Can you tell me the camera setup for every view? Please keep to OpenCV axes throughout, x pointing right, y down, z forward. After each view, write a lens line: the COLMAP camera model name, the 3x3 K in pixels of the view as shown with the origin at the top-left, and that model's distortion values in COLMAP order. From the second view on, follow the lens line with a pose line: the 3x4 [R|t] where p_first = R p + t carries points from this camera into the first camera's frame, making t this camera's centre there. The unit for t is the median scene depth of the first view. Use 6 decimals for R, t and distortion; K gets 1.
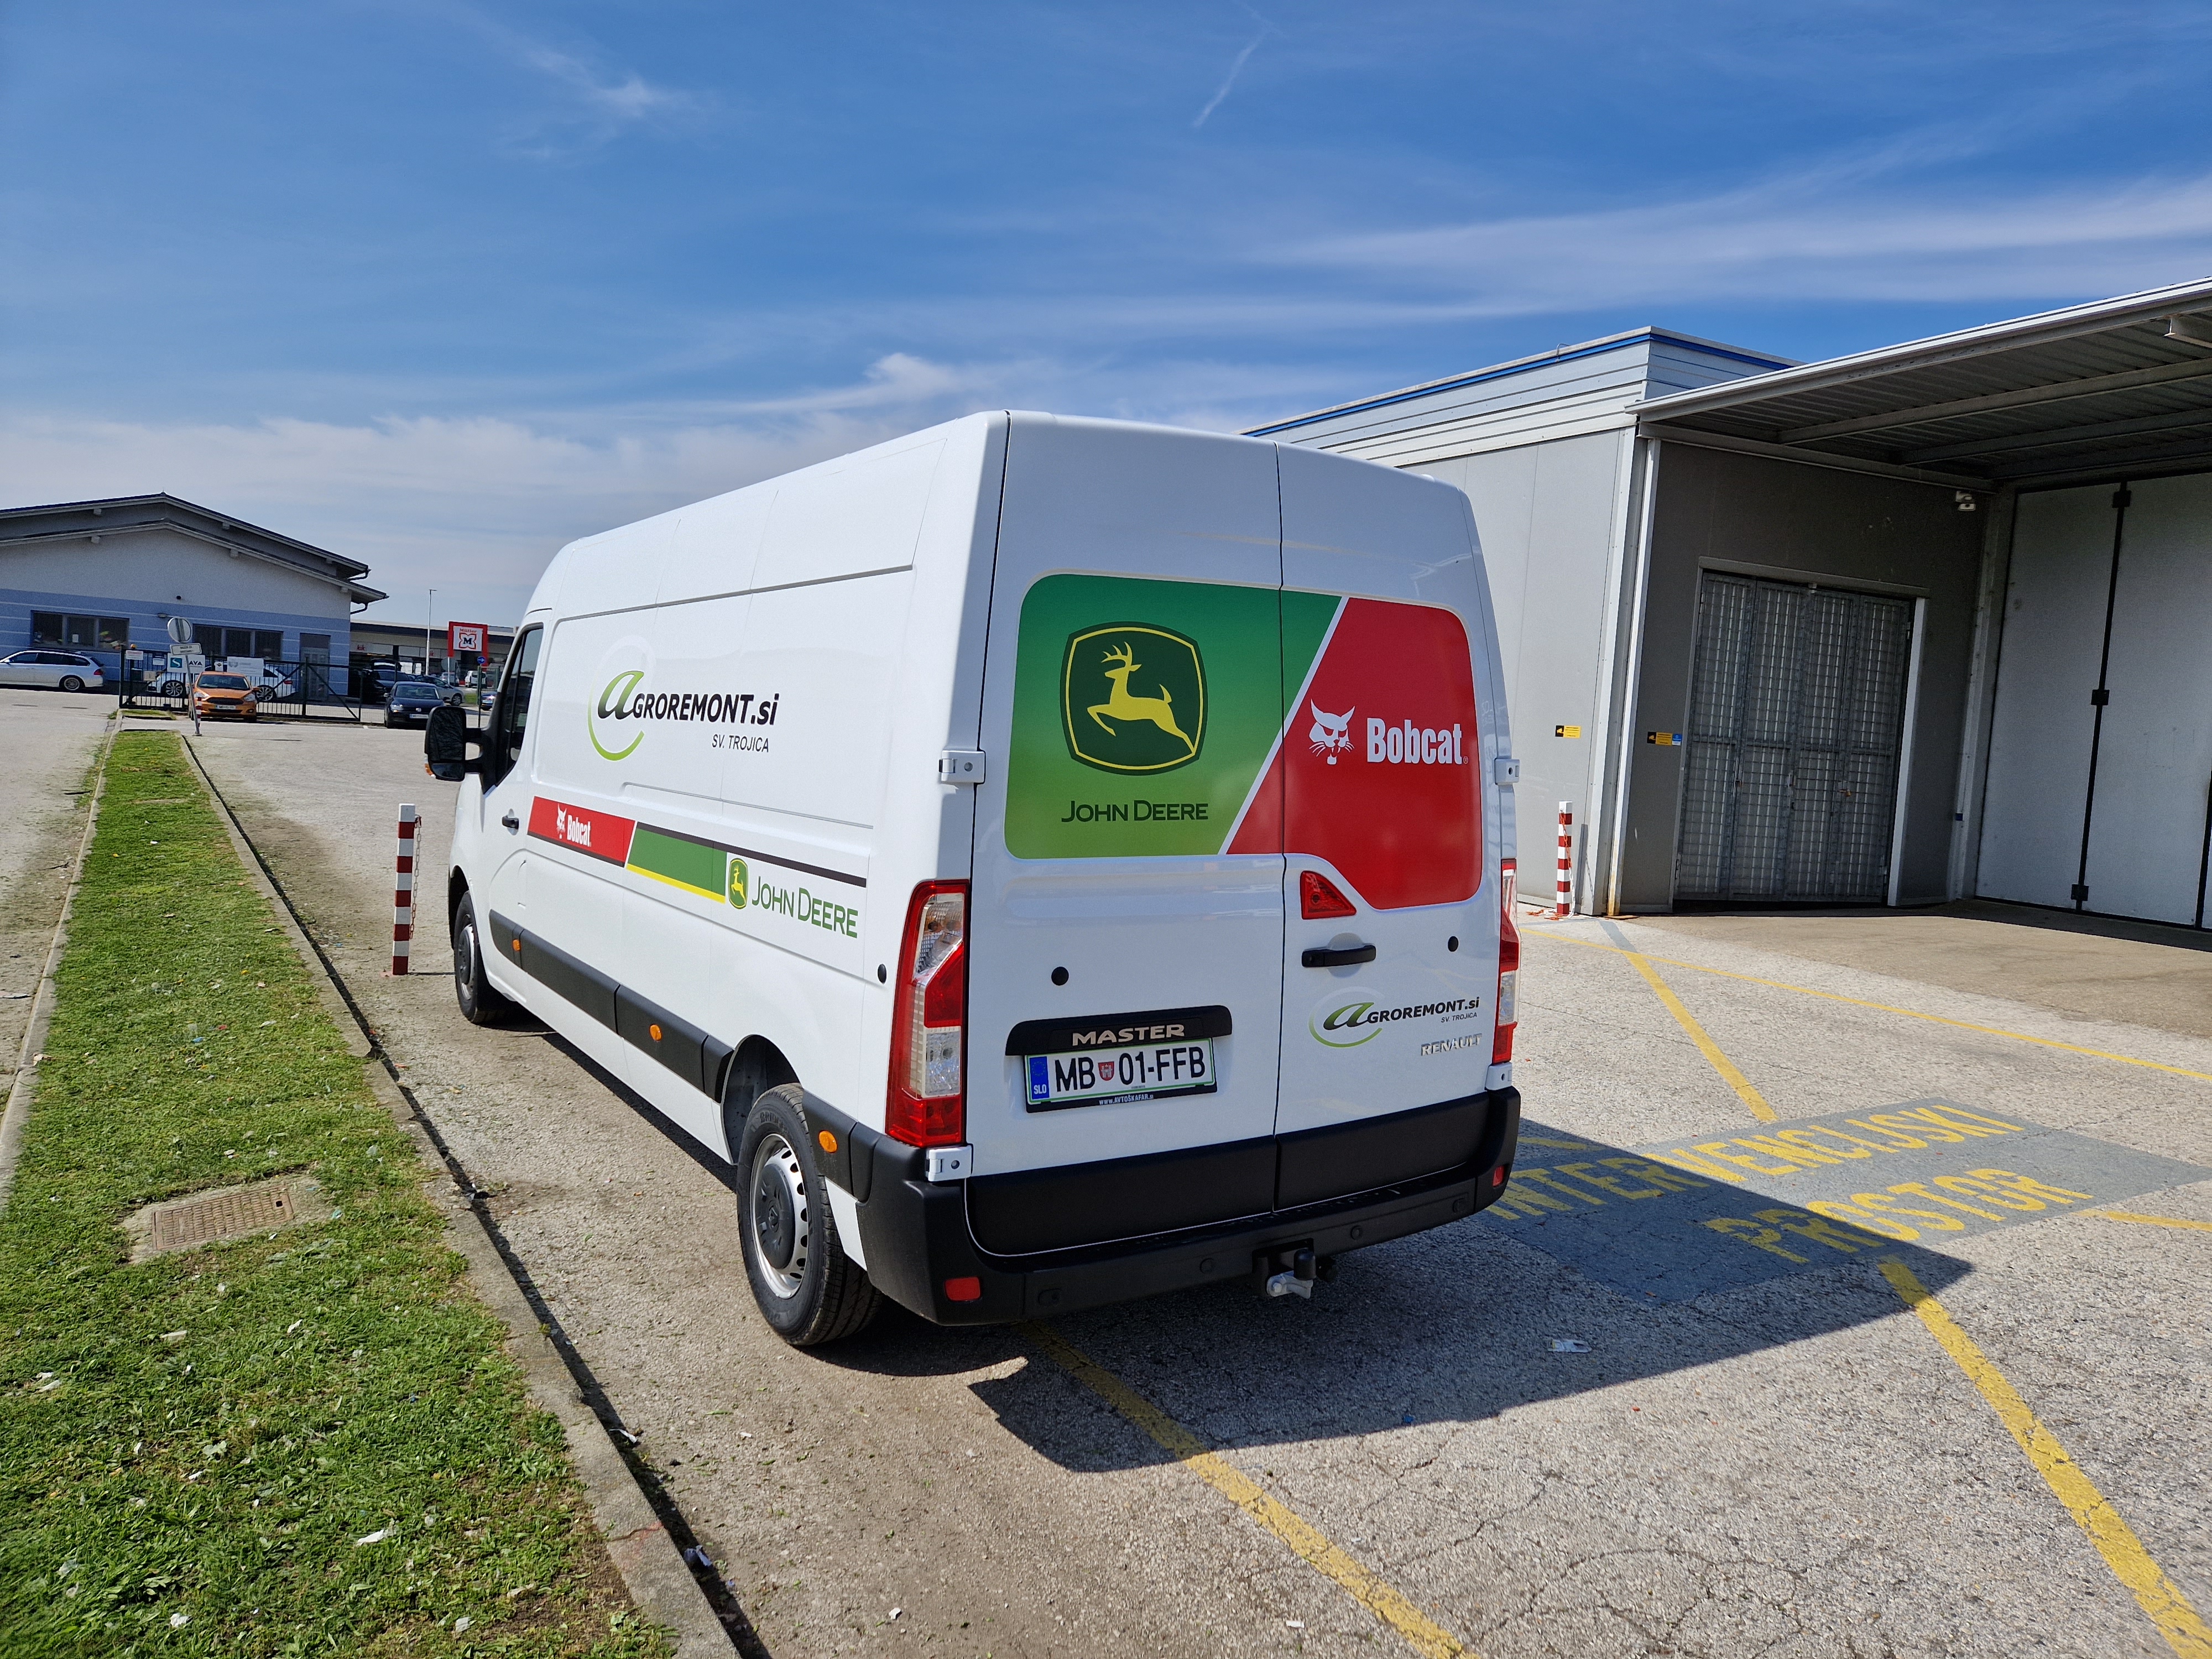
lens RADIAL K [[1530.2, 0, 1210.0], [0, 1530.2, 820.0], [0, 0, 1]] dist [0.034871, -0.002107]
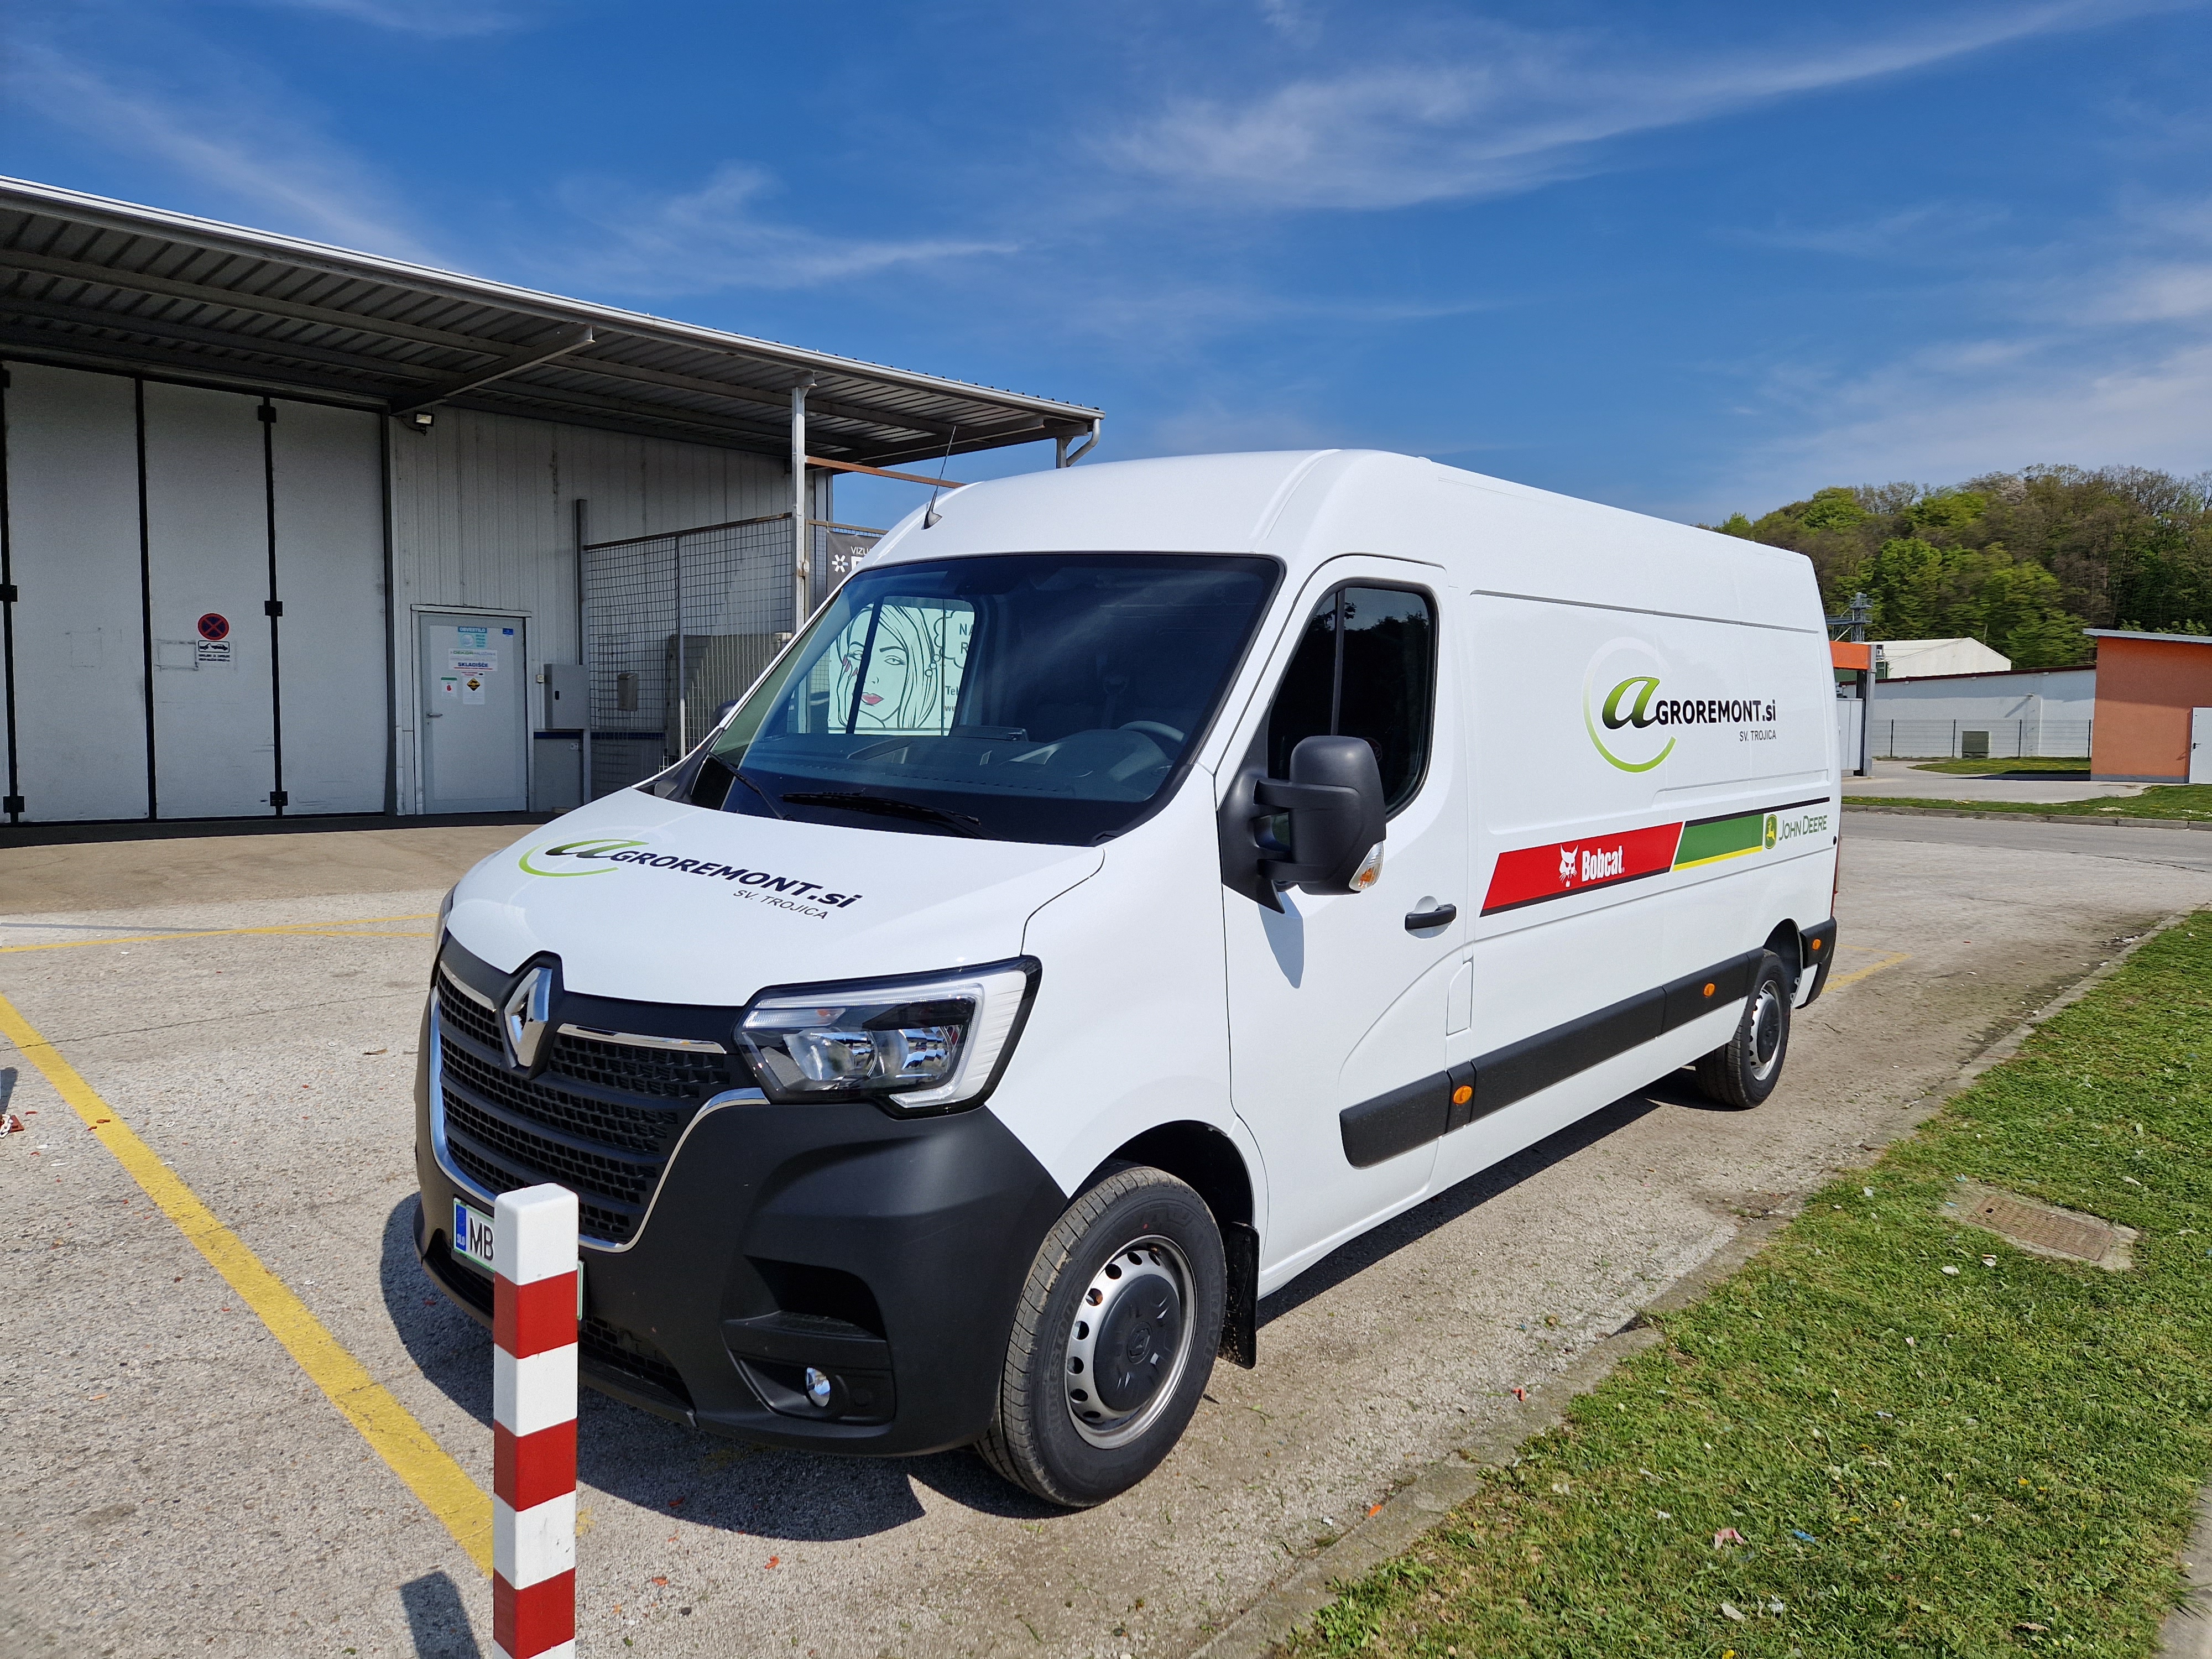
lens RADIAL K [[1434.8, 0, 1149.8], [0, 1434.8, 835.7], [0, 0, 1]] dist [0.049136, -0.001012]
pose [[-0.259927, -0.144619, 0.954737, -1.290755], [0.026346, 0.987291, 0.156722, -0.163267], [-0.965269, 0.065890, -0.252814, 1.687608]]
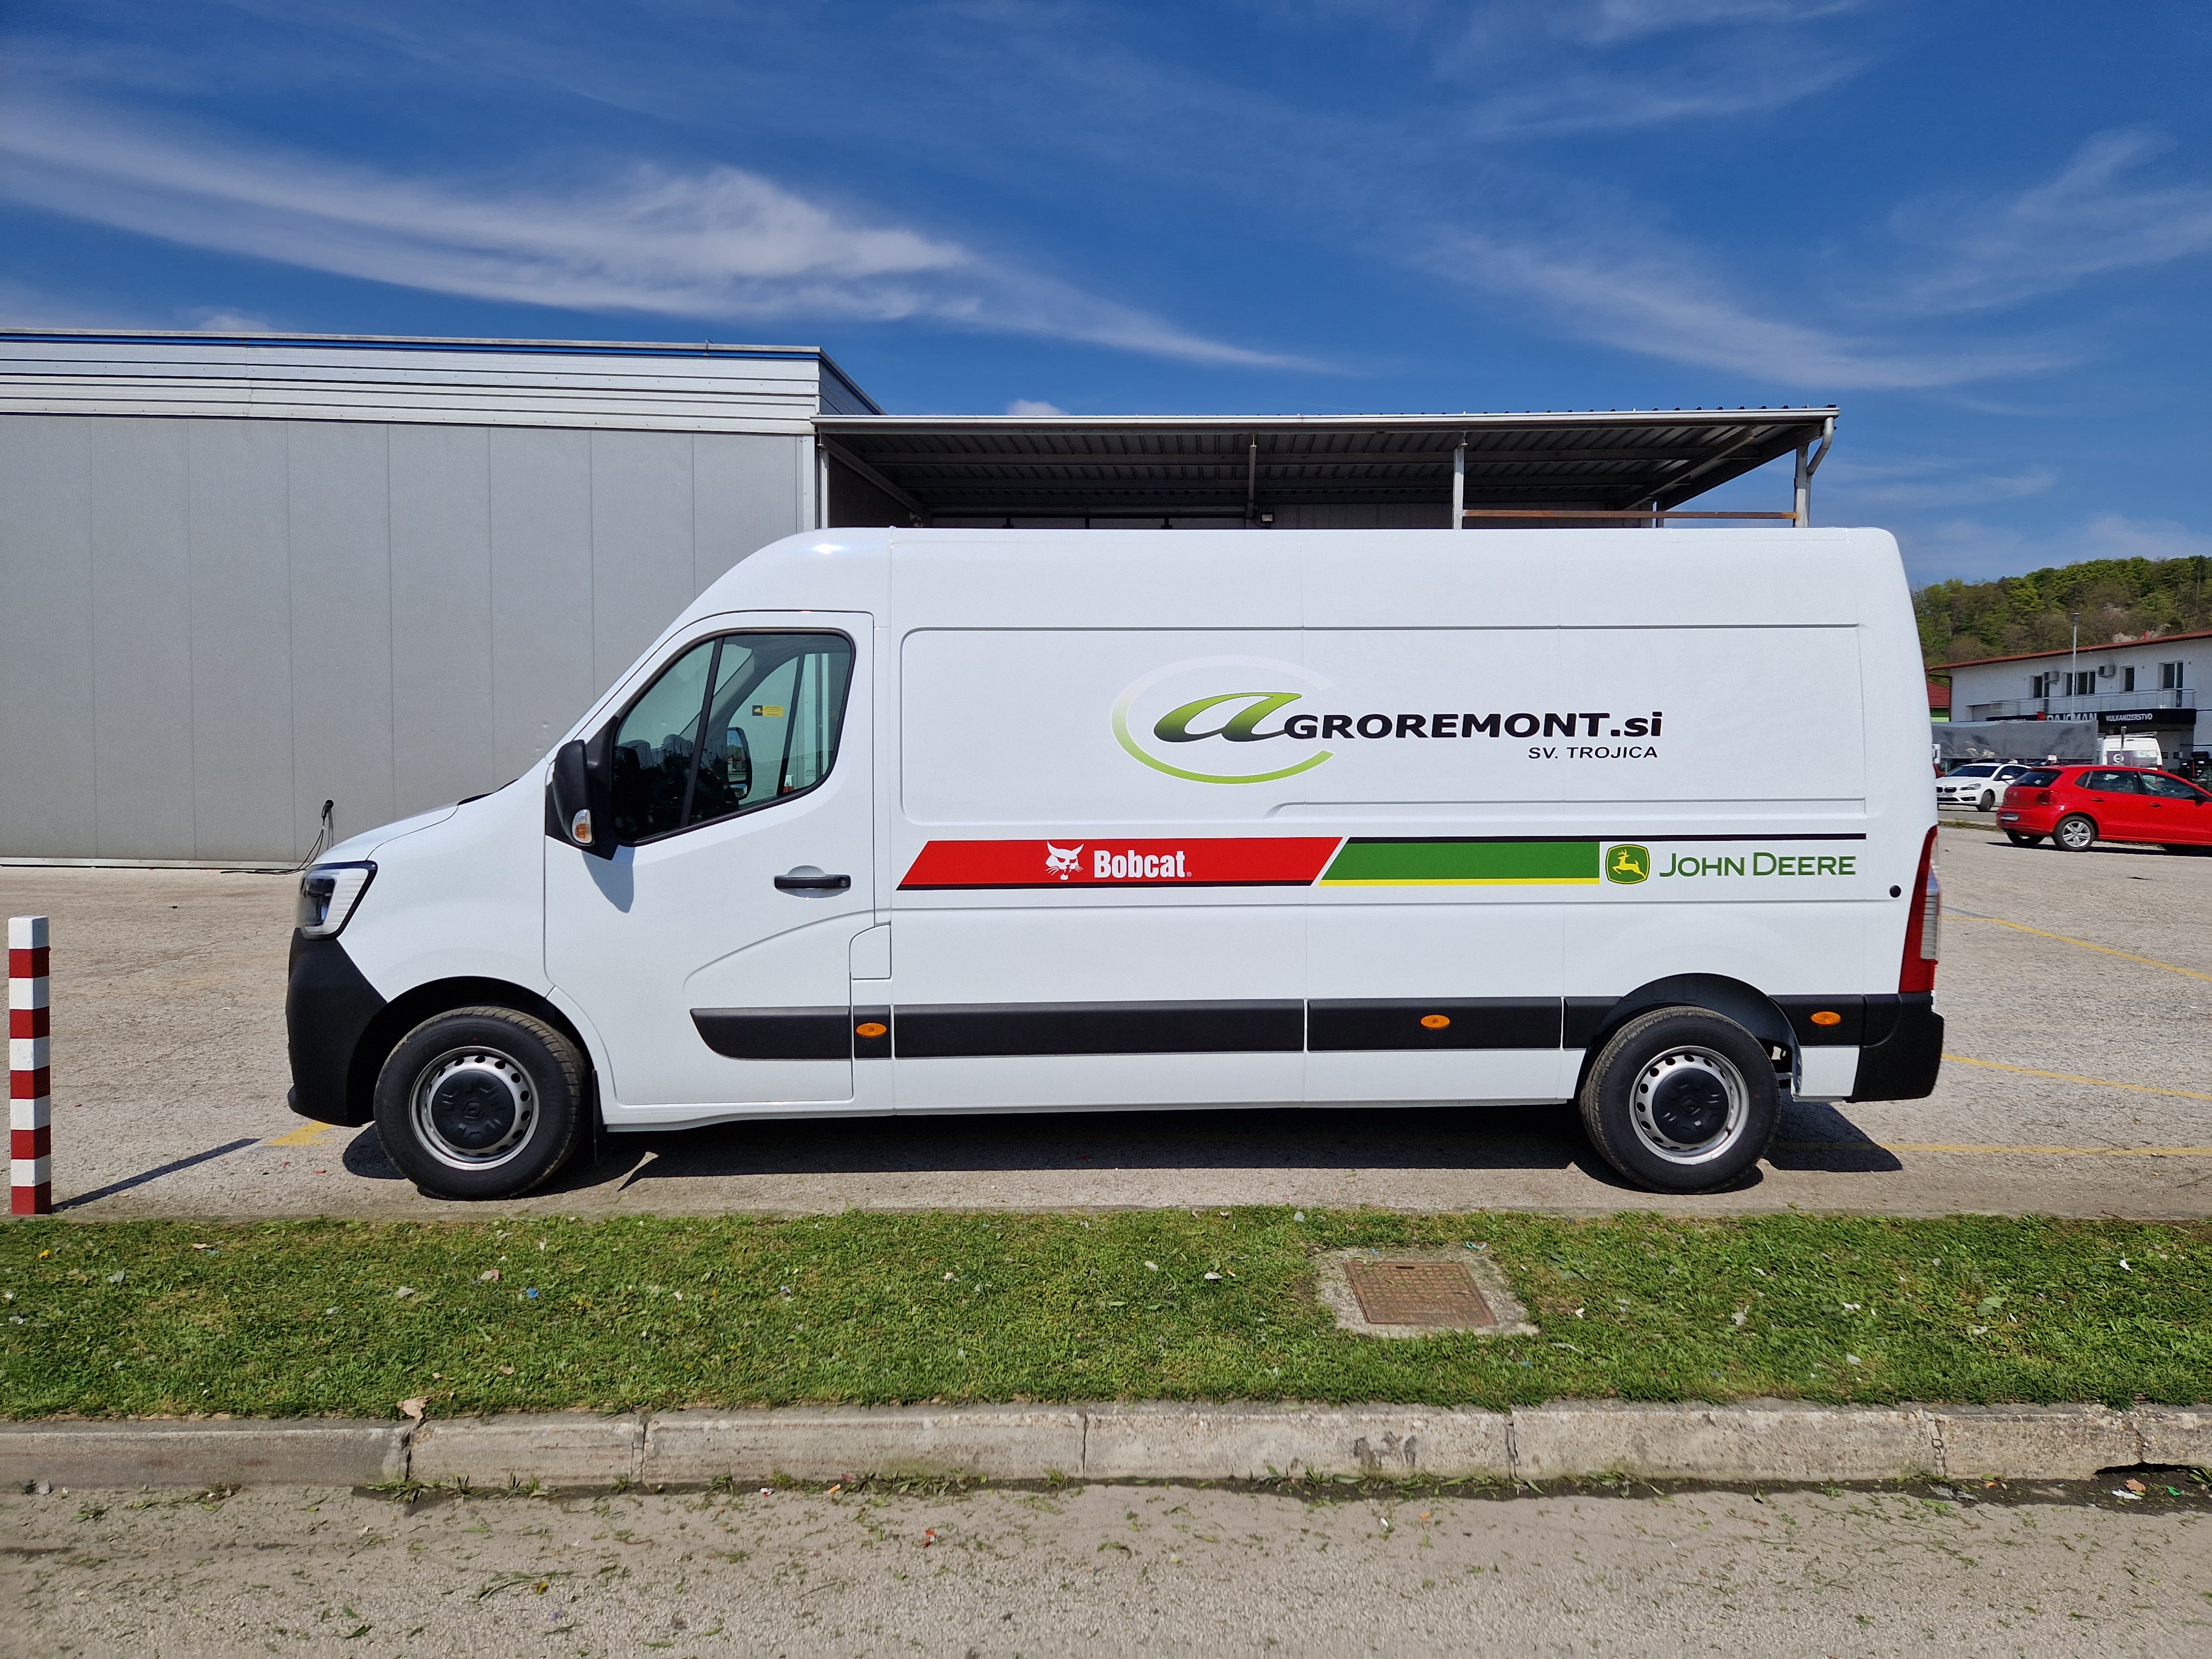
lens RADIAL K [[1434.8, 0, 1149.8], [0, 1434.8, 835.7], [0, 0, 1]] dist [0.049136, -0.001012]
pose [[0.510000, -0.109643, 0.853158, -1.333336], [0.071447, 0.993815, 0.085010, -0.097121], [-0.857202, 0.017601, 0.514680, 0.643602]]
